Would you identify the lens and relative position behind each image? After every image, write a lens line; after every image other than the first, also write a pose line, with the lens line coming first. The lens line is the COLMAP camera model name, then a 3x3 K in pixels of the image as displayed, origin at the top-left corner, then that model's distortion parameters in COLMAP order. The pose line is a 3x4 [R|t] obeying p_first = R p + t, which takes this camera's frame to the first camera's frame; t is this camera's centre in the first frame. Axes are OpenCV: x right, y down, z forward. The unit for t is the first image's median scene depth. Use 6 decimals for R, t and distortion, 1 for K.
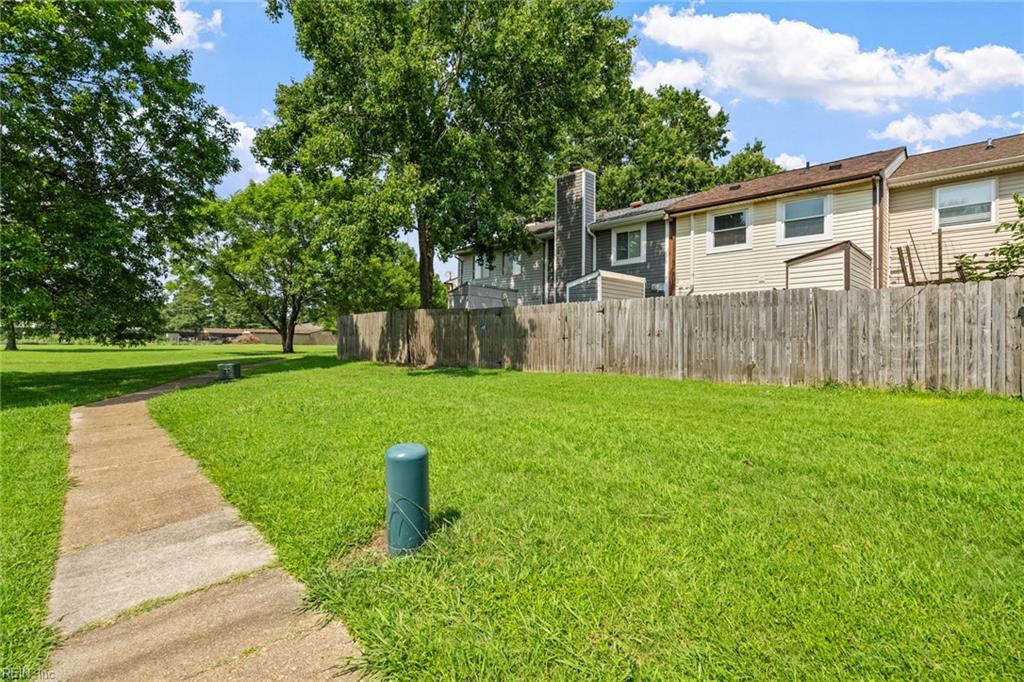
lens RADIAL K [[495.8, 0, 506.2], [0, 495.8, 345.2], [0, 0, 1]] dist [0.001311, 0.000660]
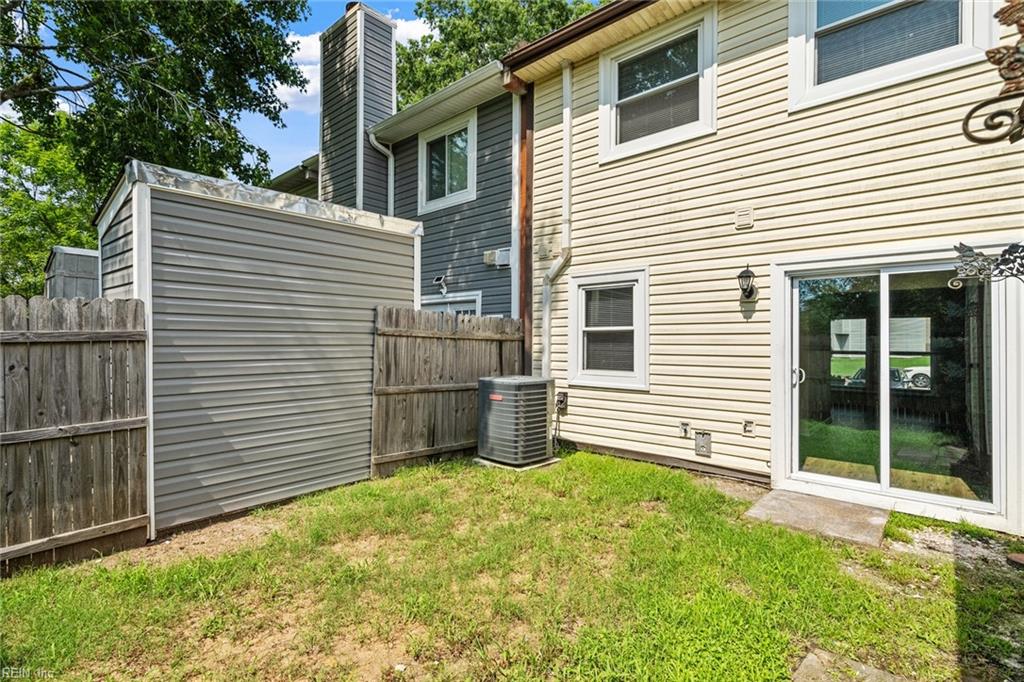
lens RADIAL K [[495.8, 0, 506.2], [0, 495.8, 345.2], [0, 0, 1]] dist [0.001311, 0.000660]
pose [[0.998525, -0.008331, 0.053646, 0.295926], [0.008208, 0.999963, 0.002514, -0.044268], [-0.053664, -0.002070, 0.998557, 0.594174]]
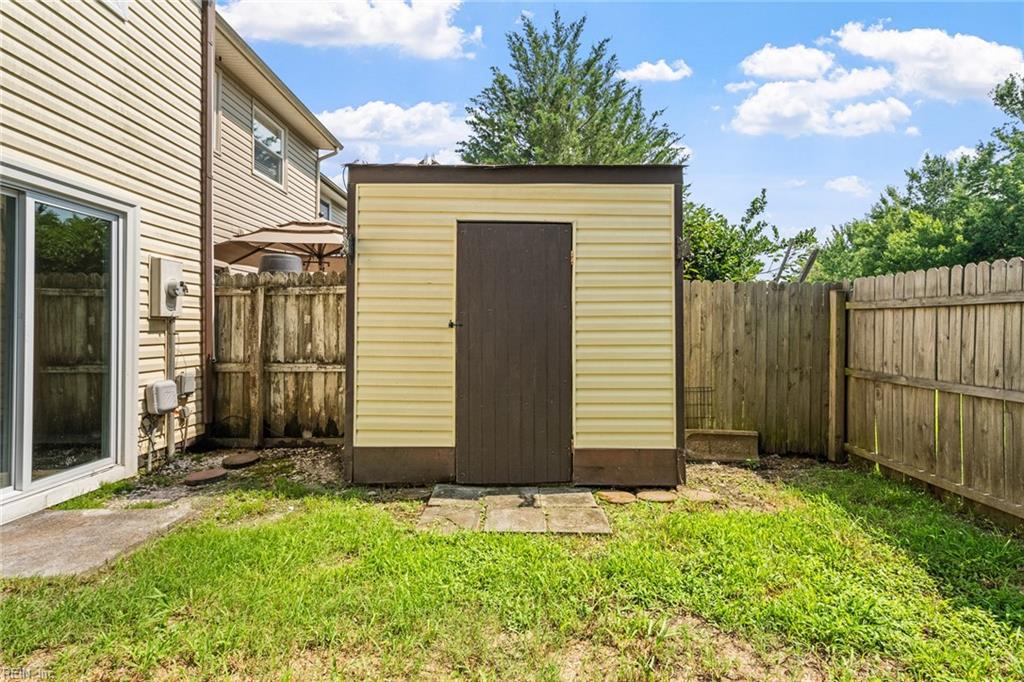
lens RADIAL K [[489.6, 0, 507.6], [0, 489.6, 321.9], [0, 0, 1]] dist [-0.003076, 0.000150]
pose [[-0.691341, -0.004610, 0.722514, 0.240893], [-0.003248, 0.999989, 0.003273, -0.032621], [-0.722521, -0.000084, -0.691349, 0.837239]]
